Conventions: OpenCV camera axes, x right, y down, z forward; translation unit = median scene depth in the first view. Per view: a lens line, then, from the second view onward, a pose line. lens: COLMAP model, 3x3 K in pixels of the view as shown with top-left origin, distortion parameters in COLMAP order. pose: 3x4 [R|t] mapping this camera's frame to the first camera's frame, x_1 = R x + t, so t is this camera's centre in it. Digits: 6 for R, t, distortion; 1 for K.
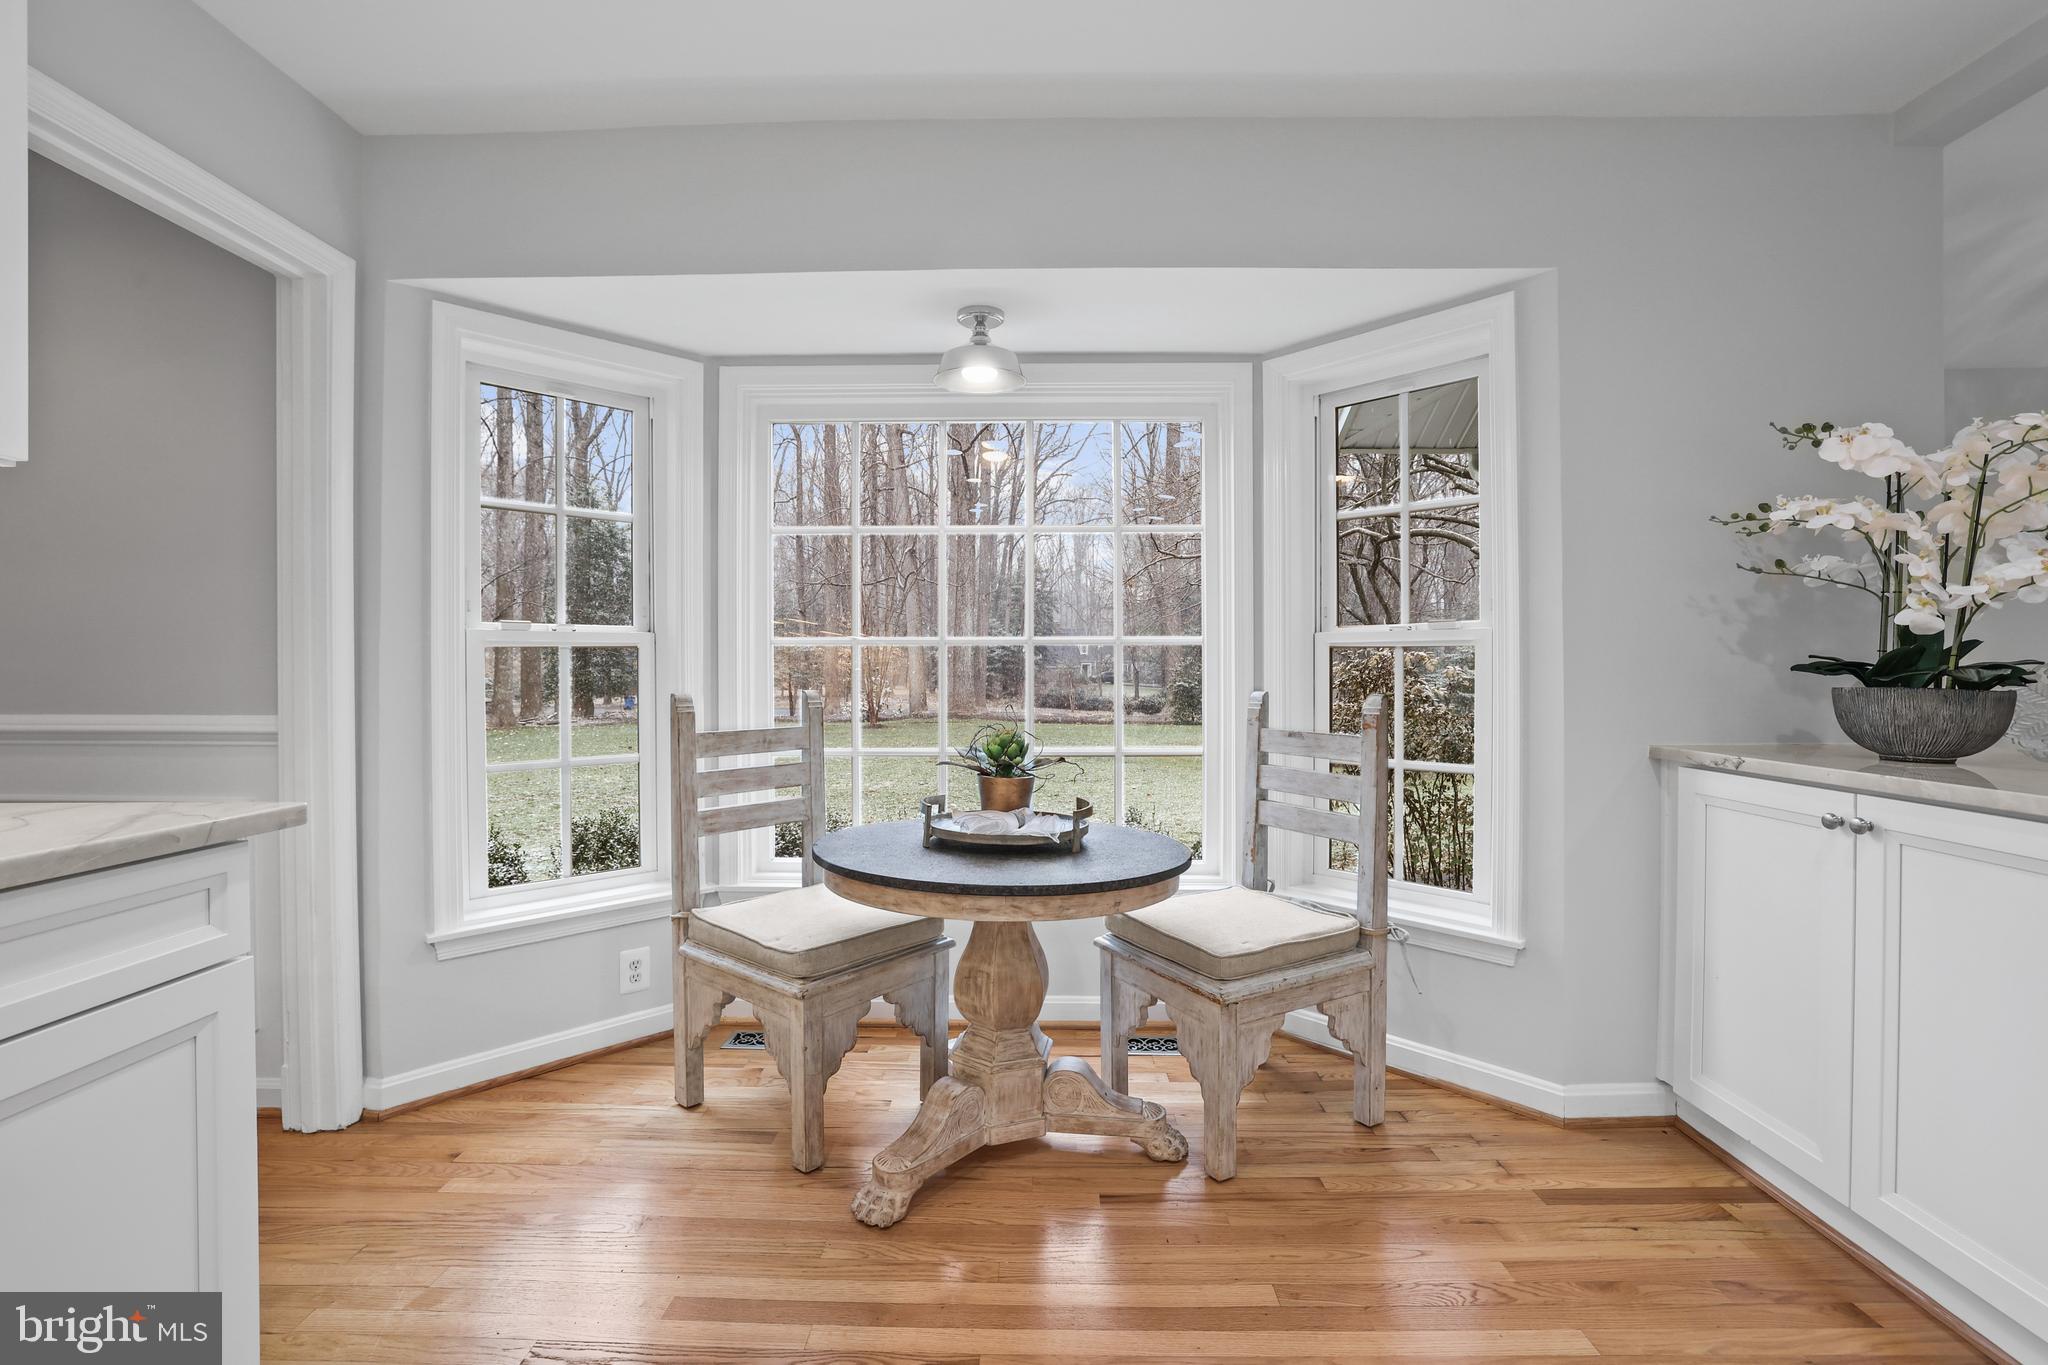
lens RADIAL K [[895.8, 0, 1017.5], [0, 895.8, 661.1], [0, 0, 1]] dist [-0.052549, 0.023880]
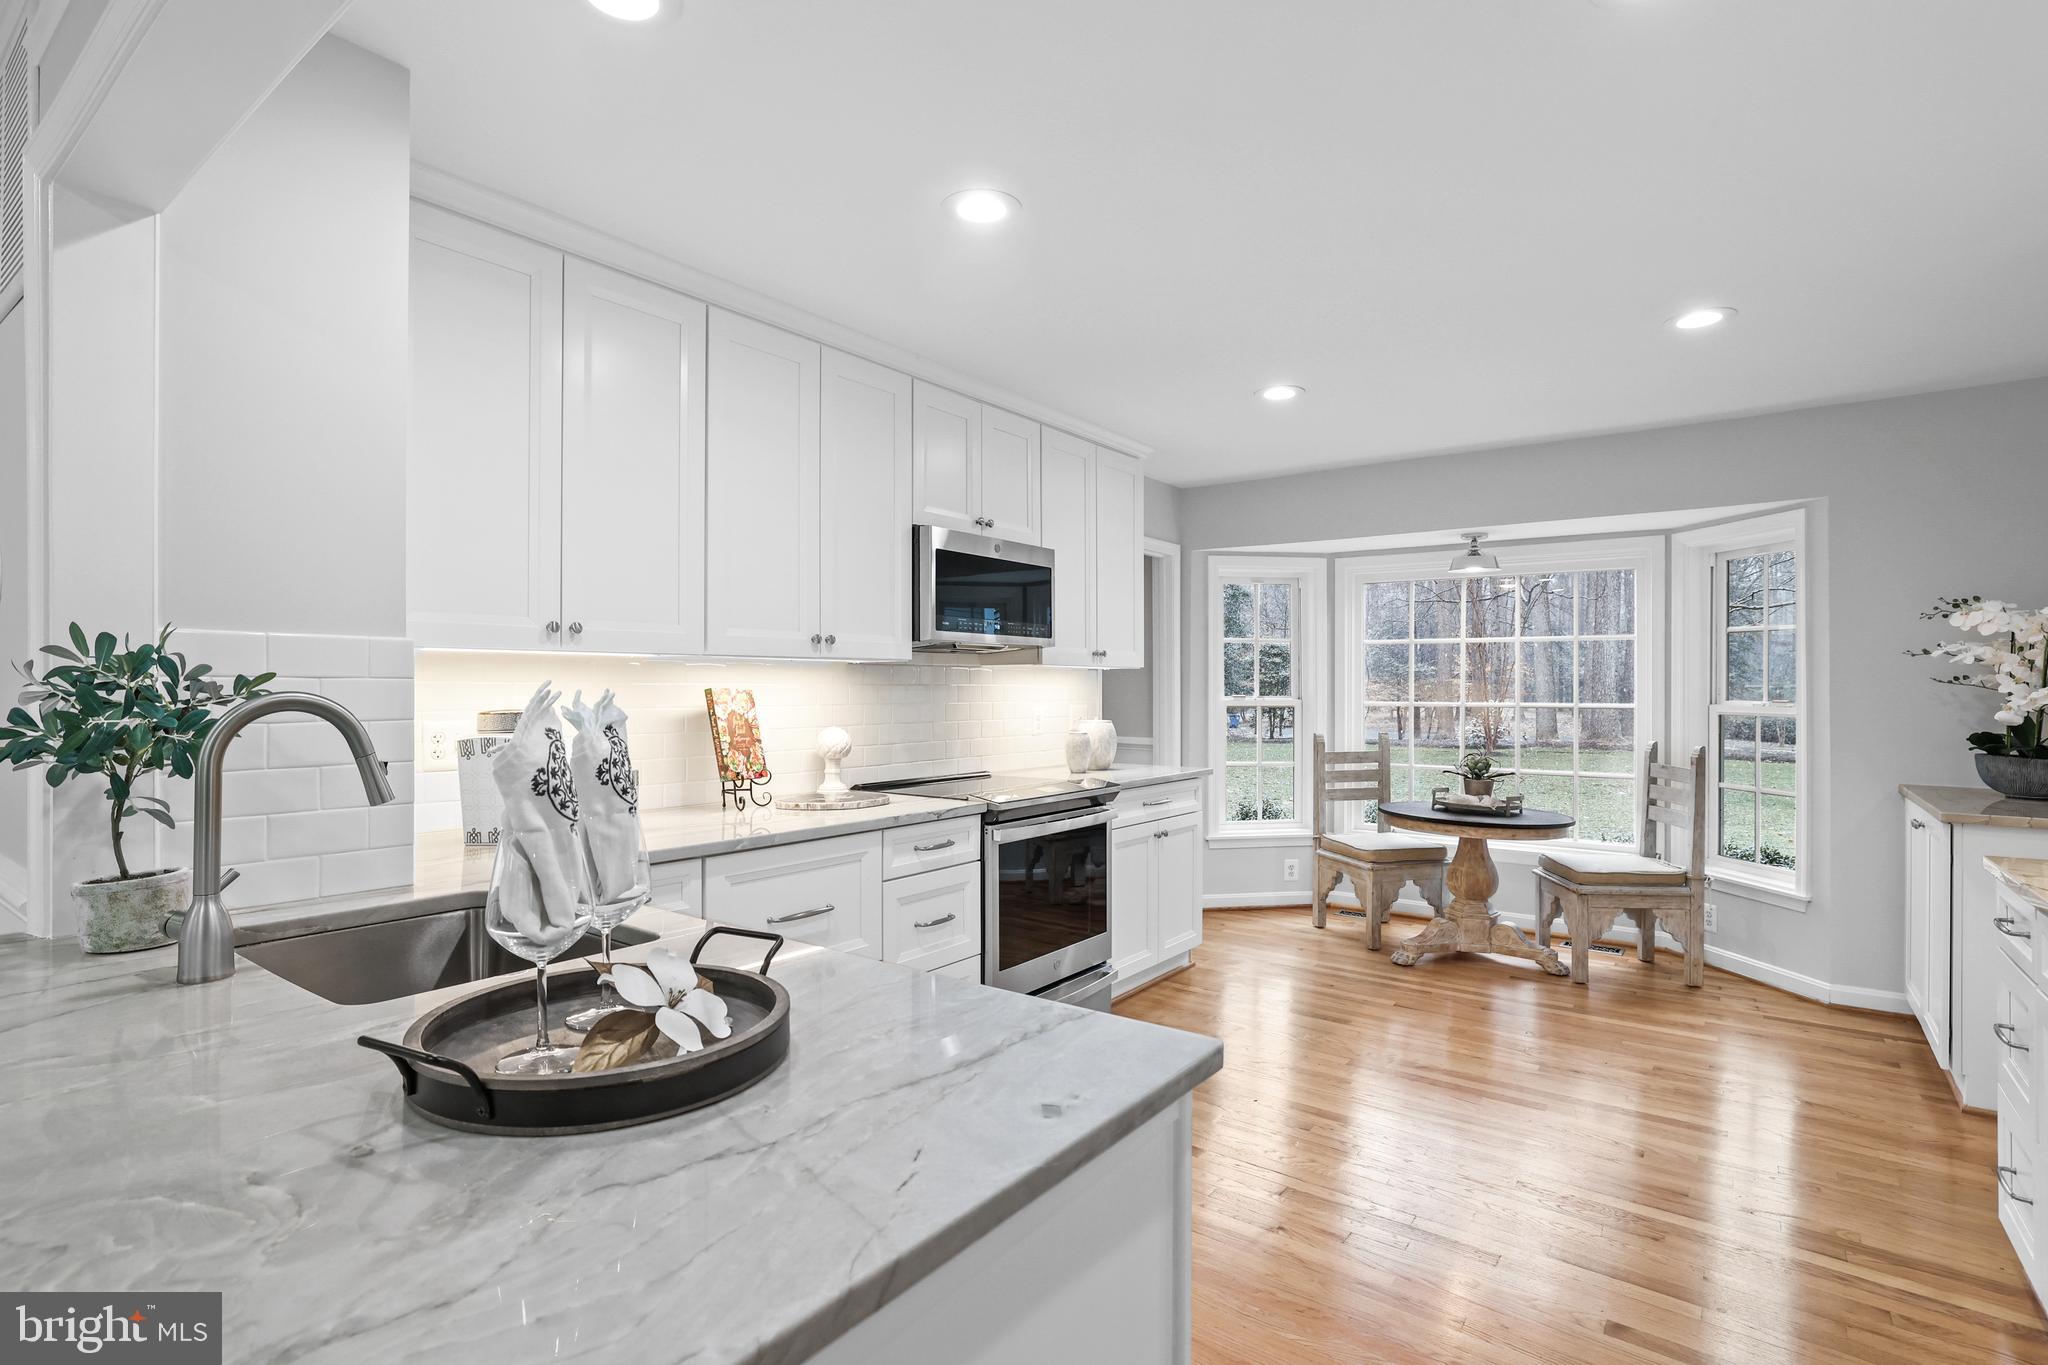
lens RADIAL K [[980.2, 0, 1016.5], [0, 980.2, 692.5], [0, 0, 1]] dist [-0.026601, 0.000338]
pose [[0.807854, 0.007110, -0.589340, 0.431426], [0.002762, 0.999871, 0.015849, -0.103407], [0.589376, -0.014431, 0.807730, -1.356355]]
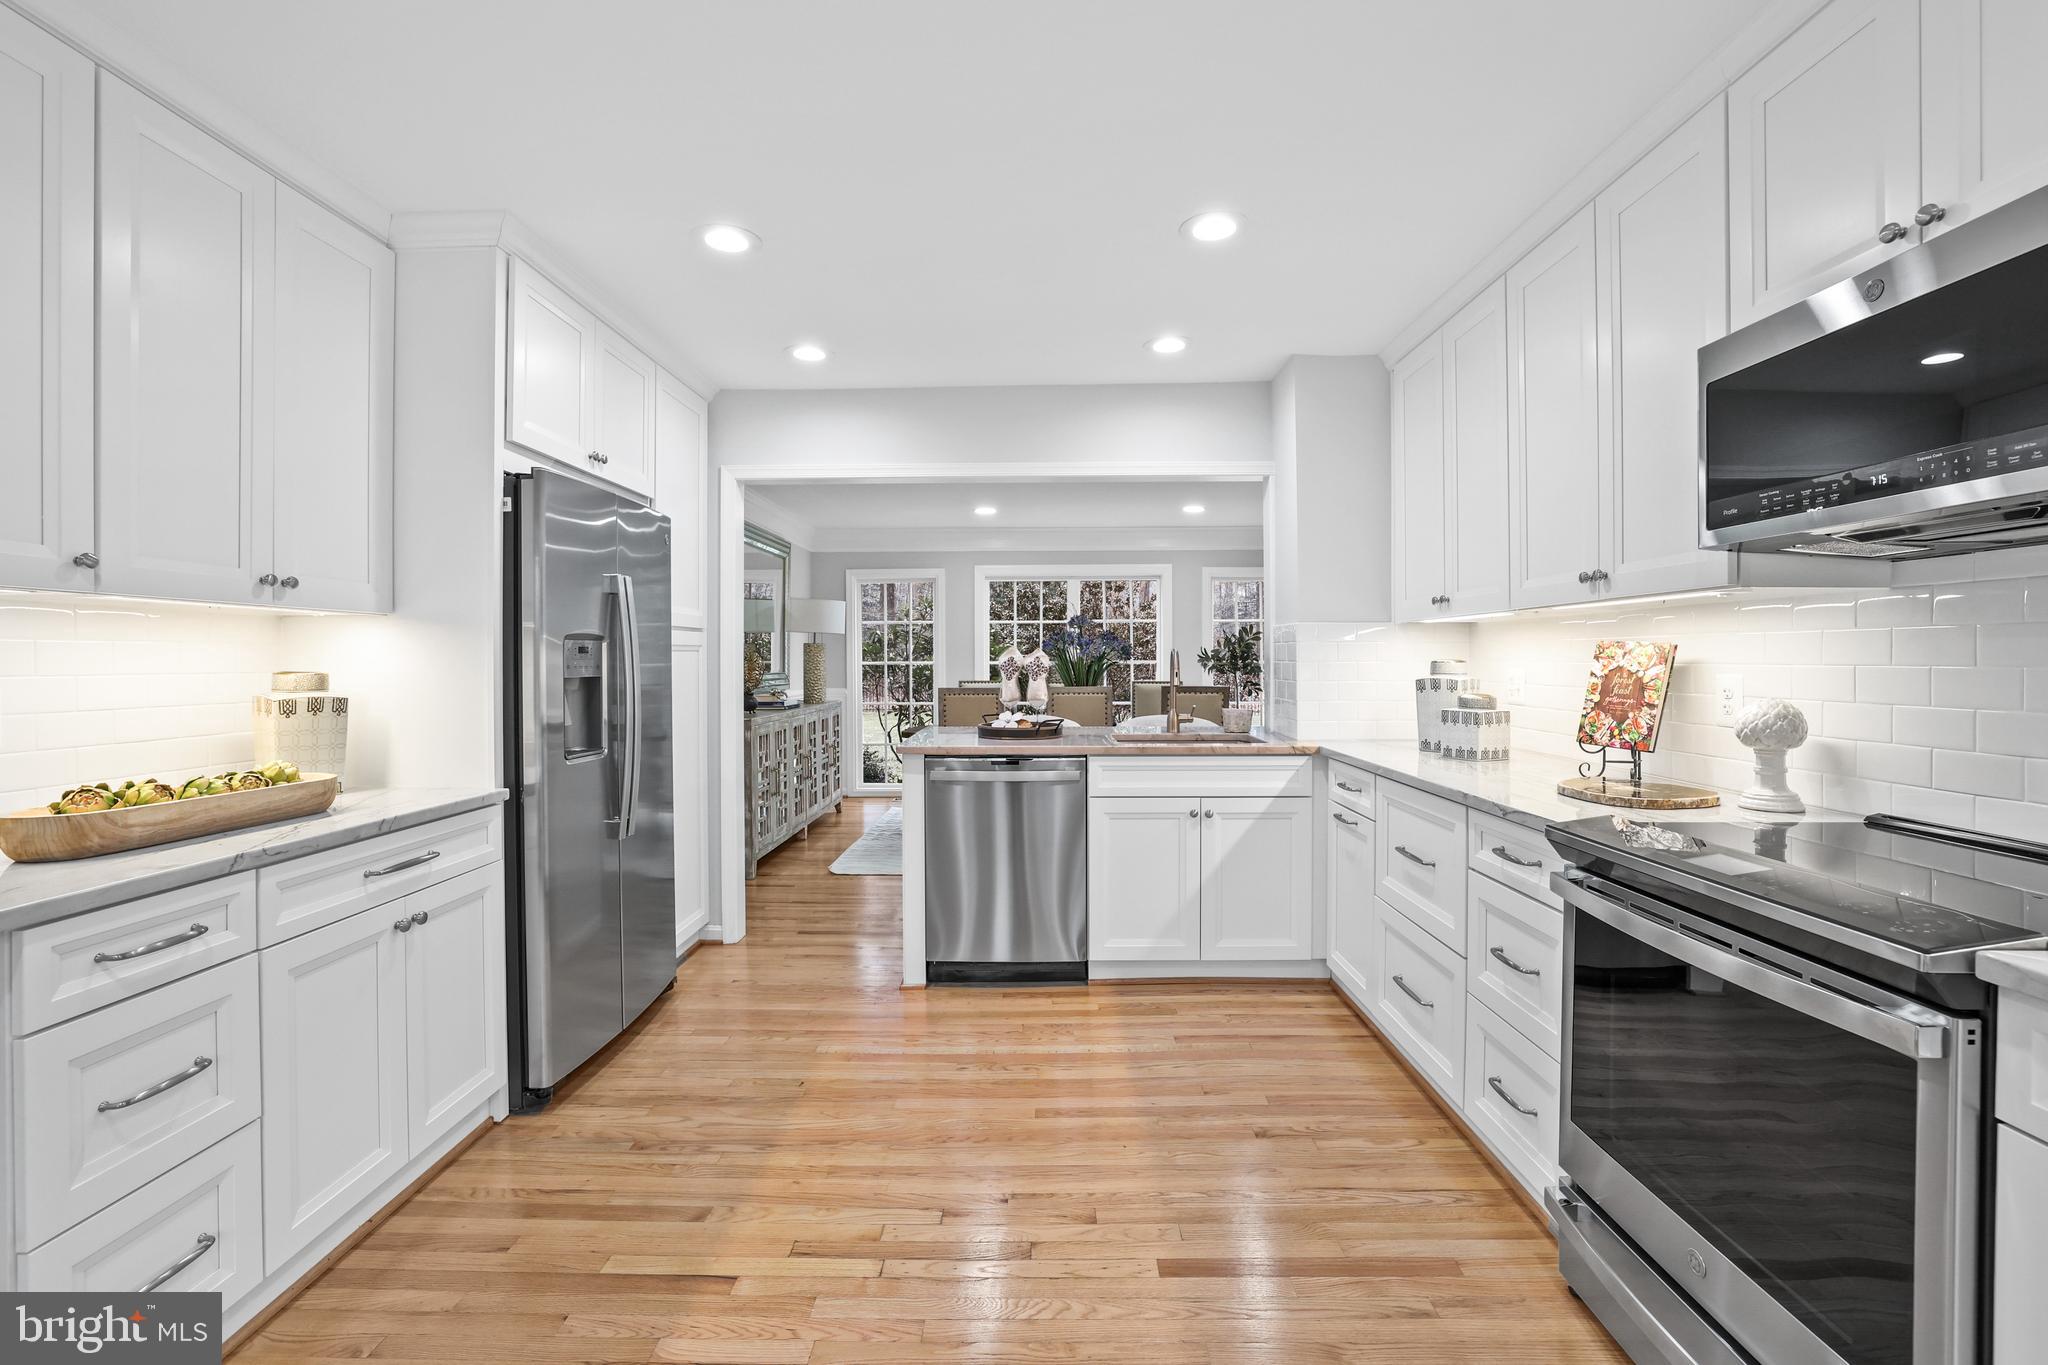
lens RADIAL K [[895.8, 0, 1017.5], [0, 895.8, 661.1], [0, 0, 1]] dist [-0.052549, 0.023880]
pose [[-0.999966, 0.006344, 0.005352, 0.030763], [0.006303, 0.999951, -0.007611, -0.060998], [-0.005400, -0.007577, -0.999957, 0.541820]]
